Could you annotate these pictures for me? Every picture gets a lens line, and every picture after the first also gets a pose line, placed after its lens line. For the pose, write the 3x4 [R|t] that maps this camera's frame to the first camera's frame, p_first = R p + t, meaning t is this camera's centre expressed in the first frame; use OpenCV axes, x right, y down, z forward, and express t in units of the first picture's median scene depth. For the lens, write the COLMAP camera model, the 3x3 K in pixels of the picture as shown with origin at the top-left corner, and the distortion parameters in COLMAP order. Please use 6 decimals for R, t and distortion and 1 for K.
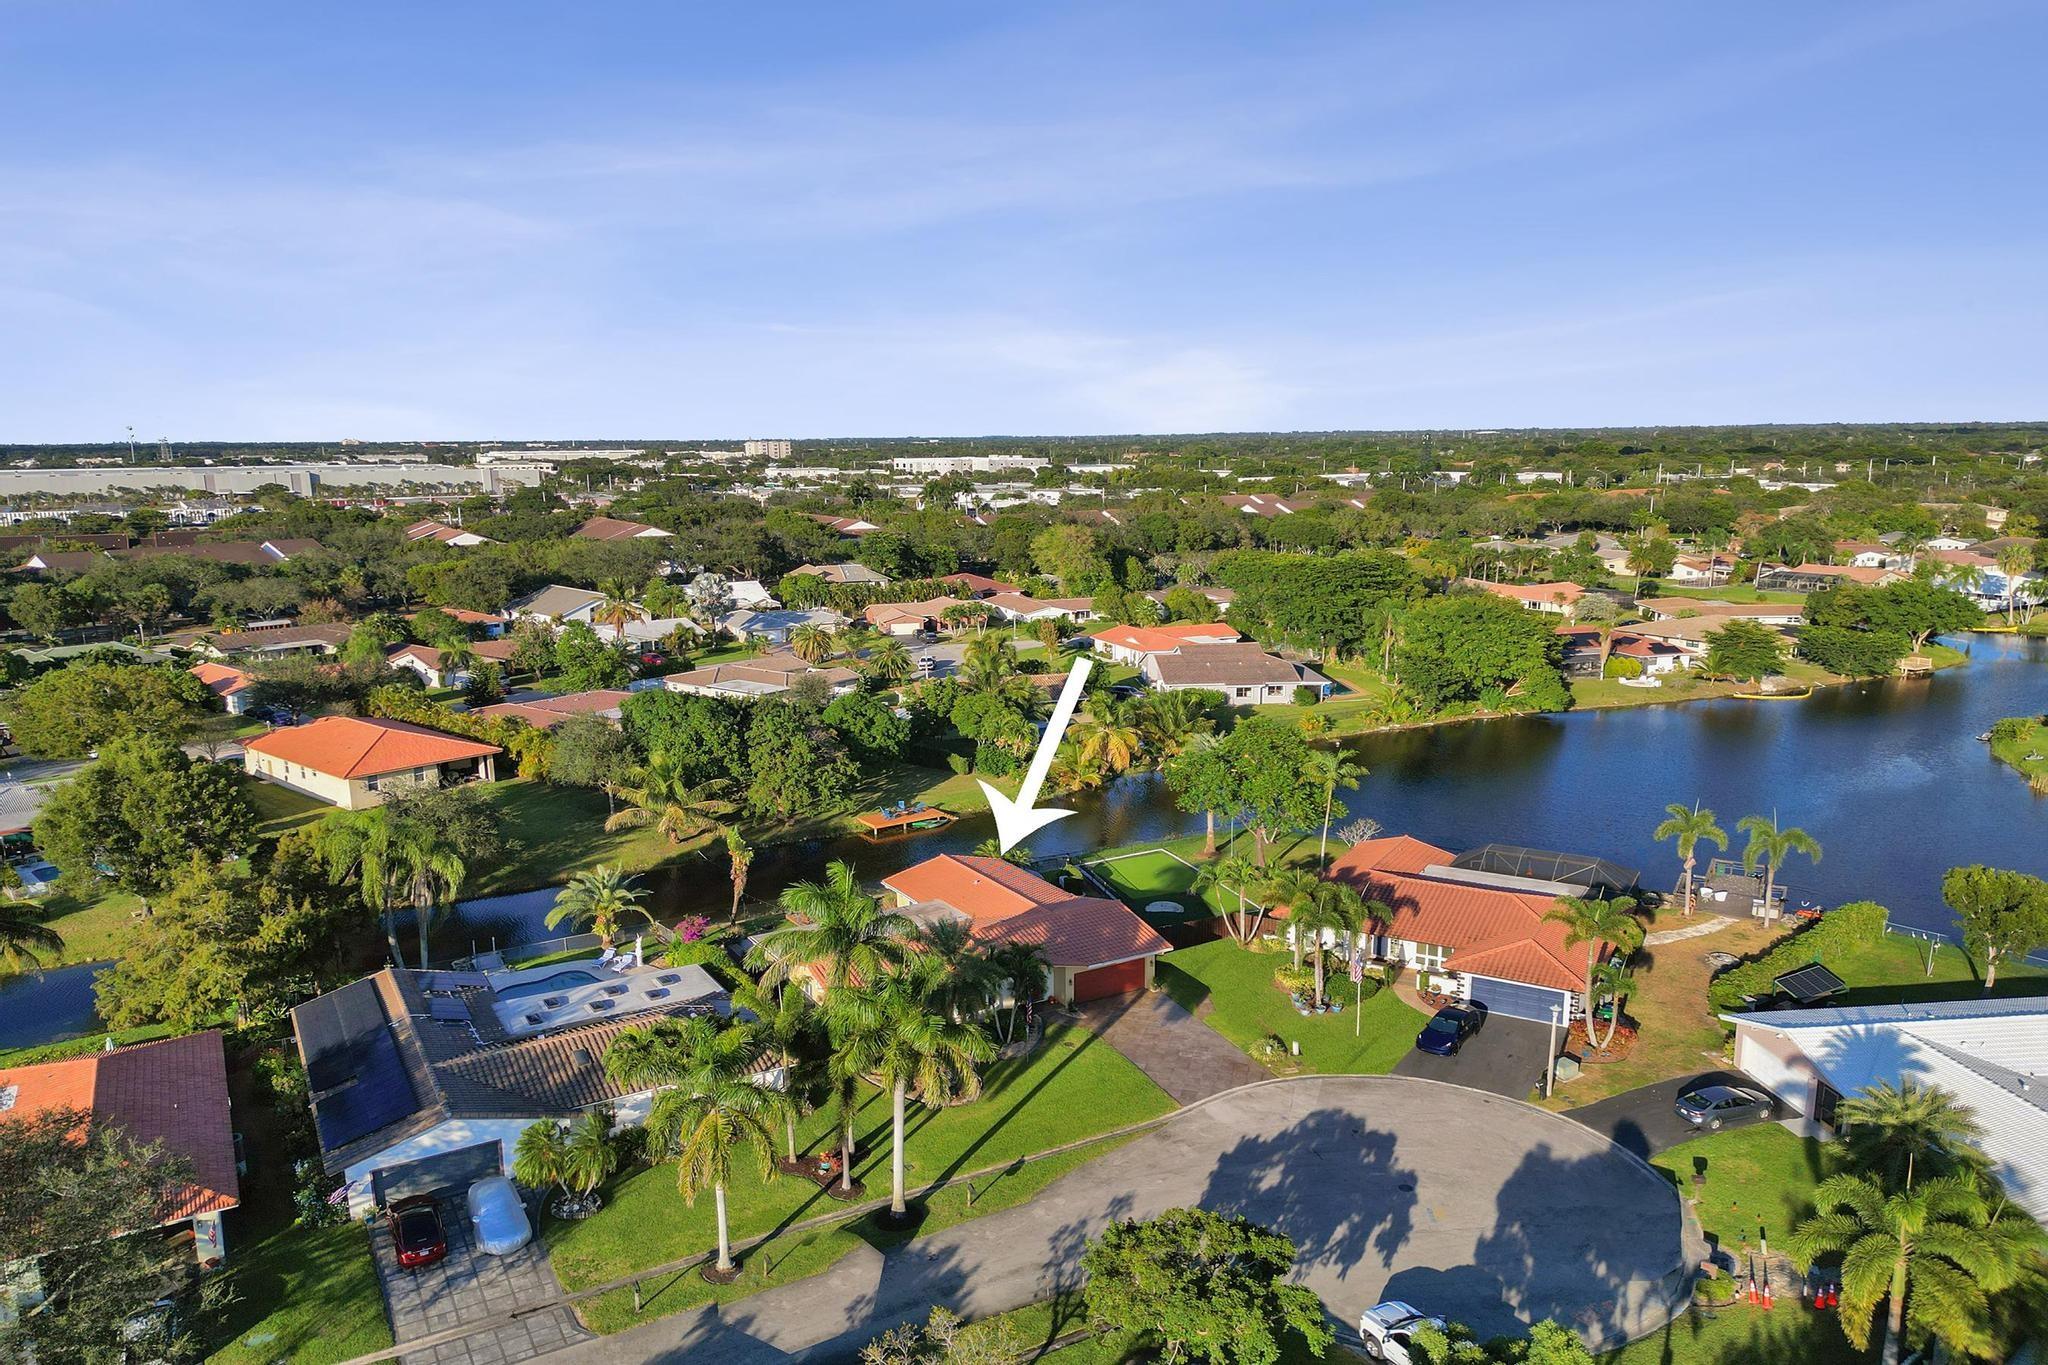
lens RADIAL K [[1436.9, 0, 1024.0], [0, 1436.9, 682.5], [0, 0, 1]] dist [0.074277, -0.076067]
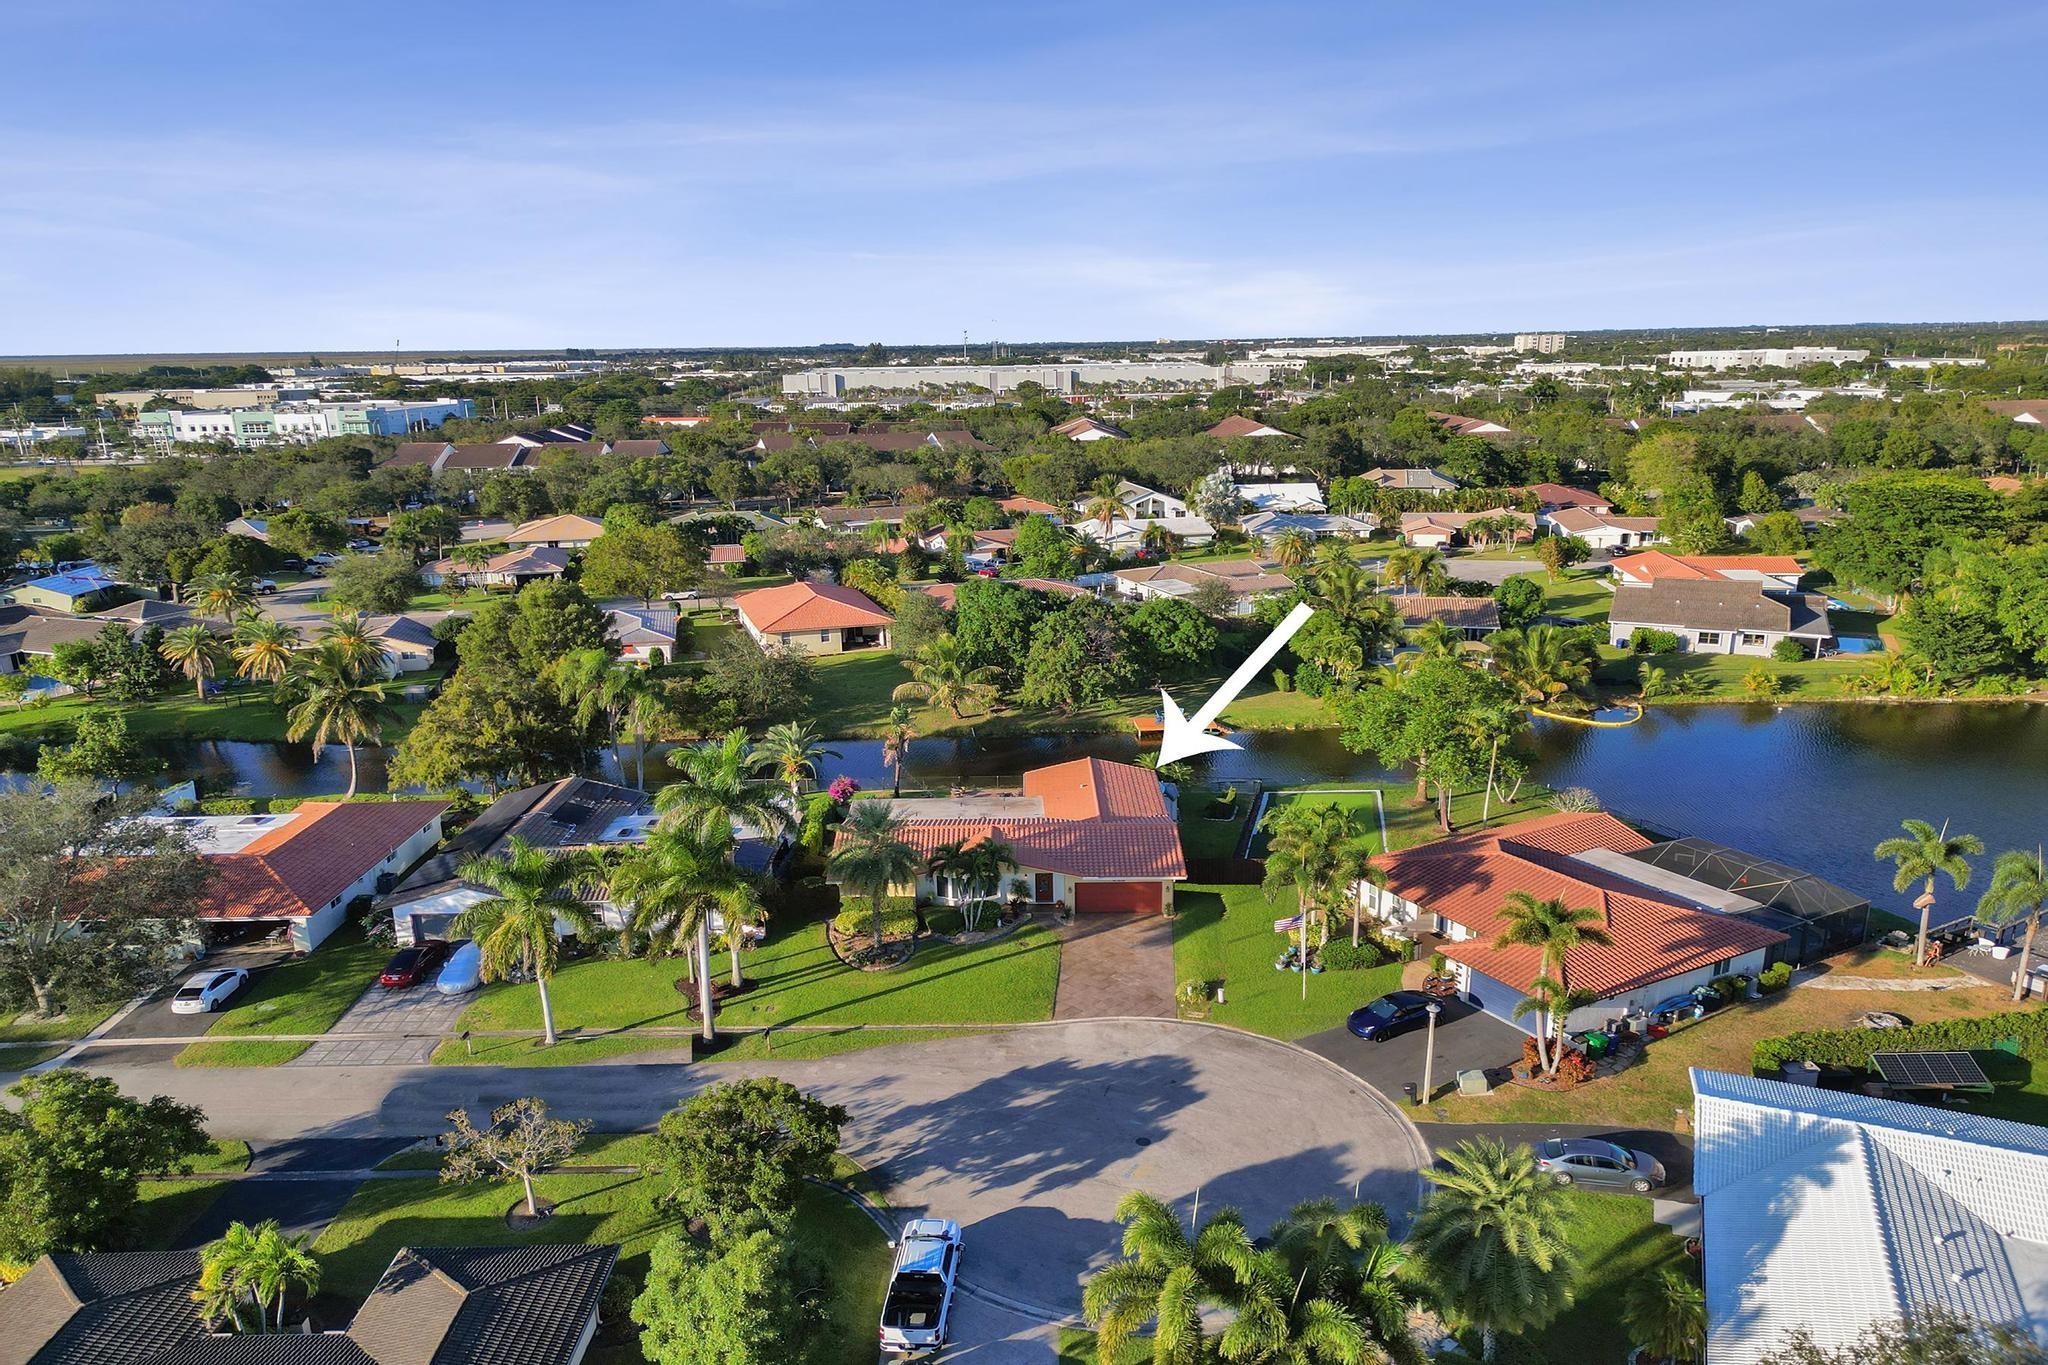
lens RADIAL K [[1453.3, 0, 1024.0], [0, 1453.3, 682.5], [0, 0, 1]] dist [0.081829, -0.093825]
pose [[0.859696, 0.112406, -0.498285, 0.217446], [-0.078736, 0.992990, 0.088160, -0.010808], [0.504702, -0.036558, 0.862519, 0.046609]]
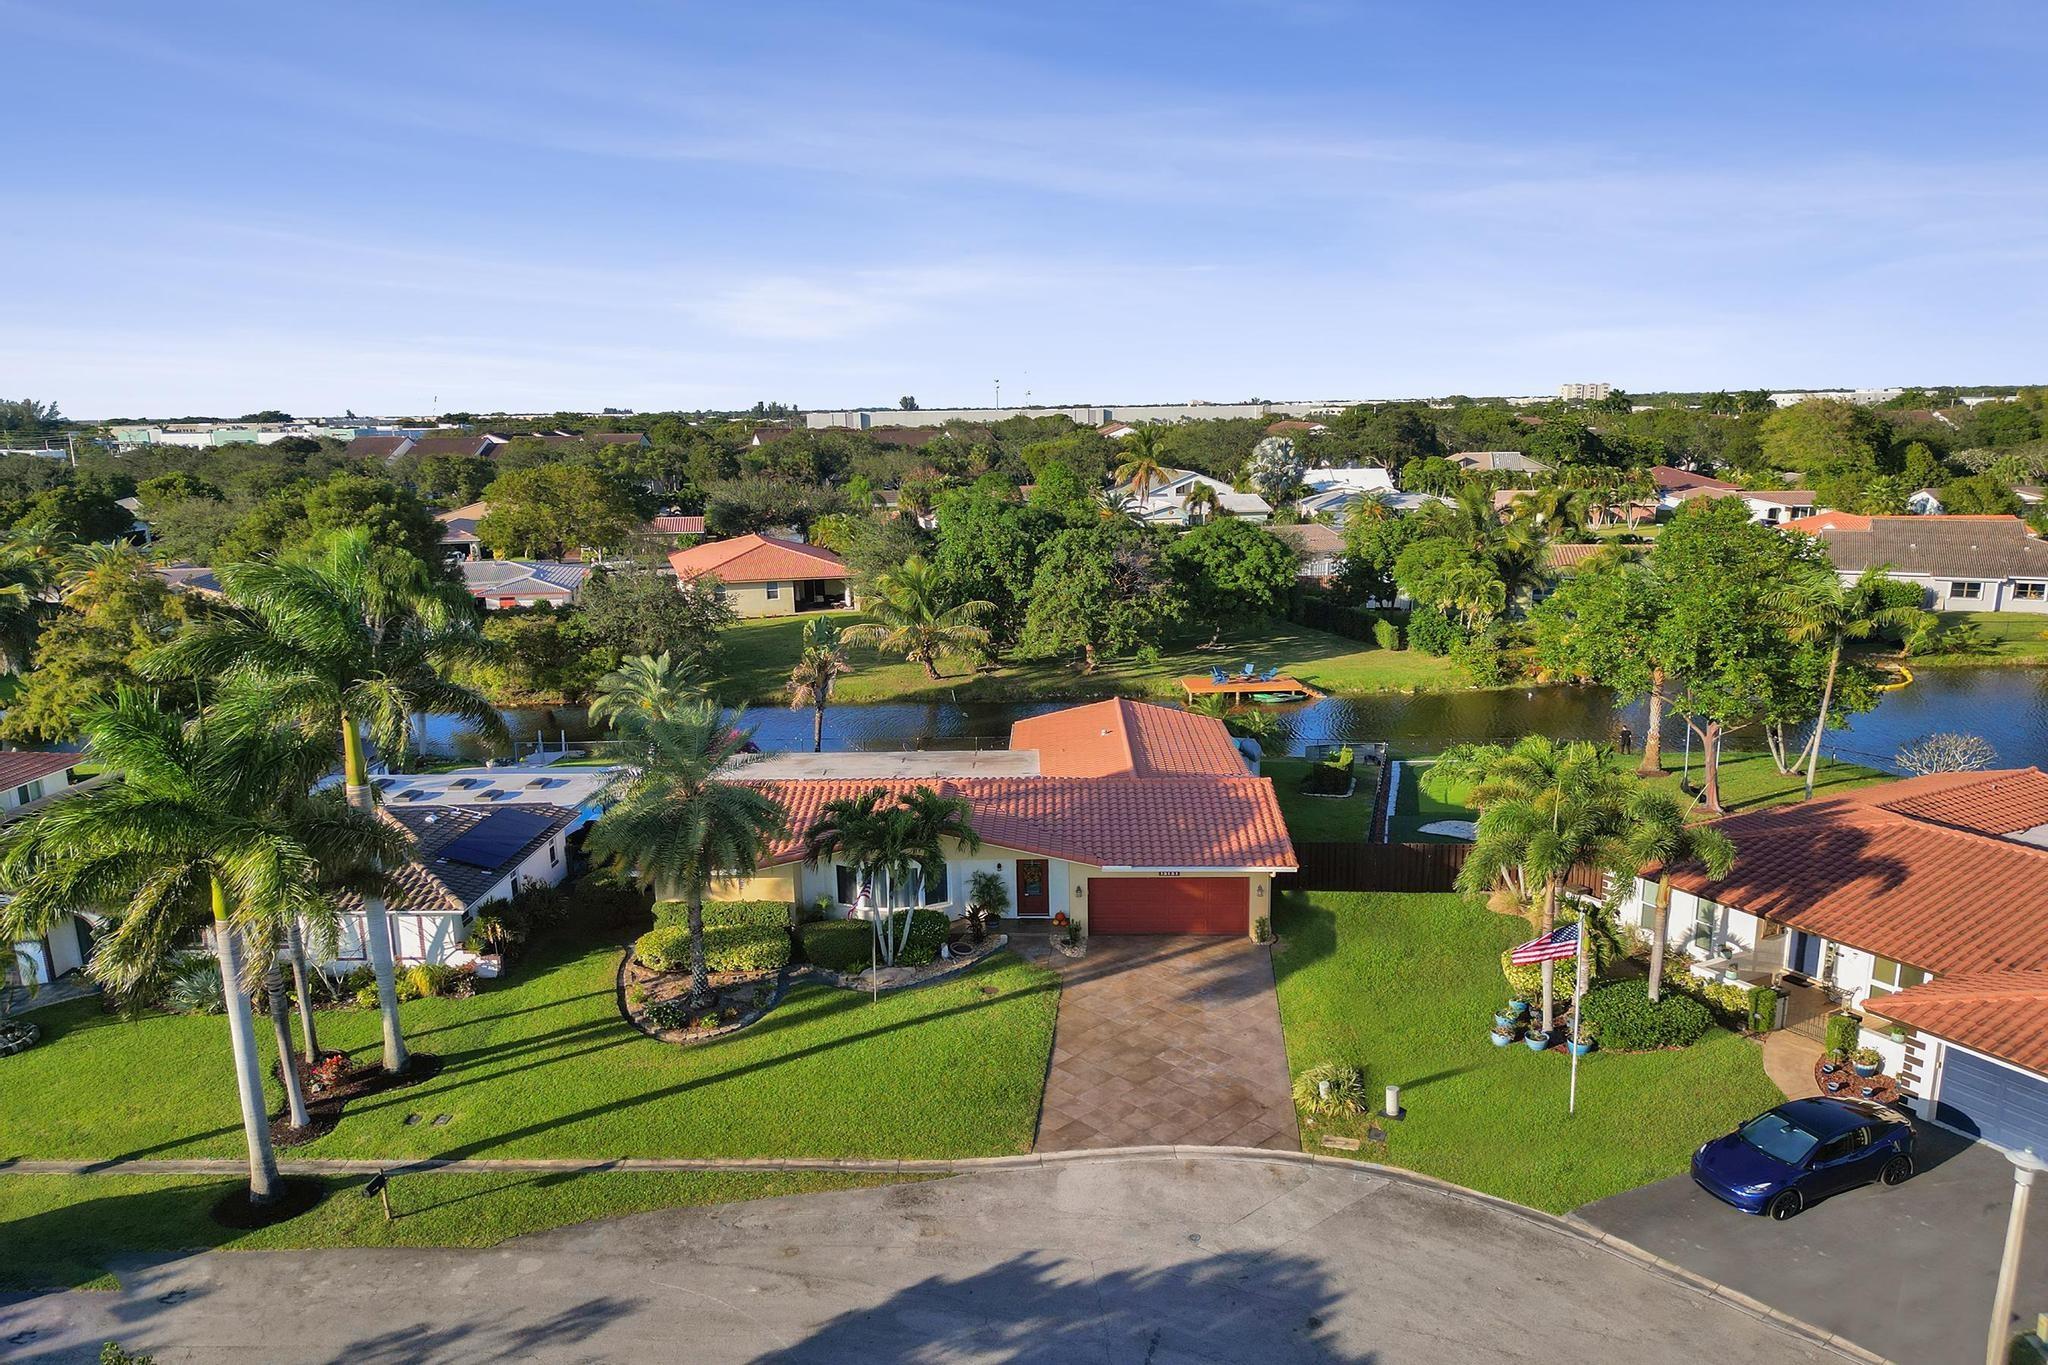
lens RADIAL K [[1436.9, 0, 1024.0], [0, 1436.9, 682.5], [0, 0, 1]] dist [0.074277, -0.076067]
pose [[0.847298, 0.093488, -0.522826, 0.128182], [-0.081682, 0.995612, 0.045654, 0.046010], [0.524800, 0.004023, 0.851216, 0.228282]]
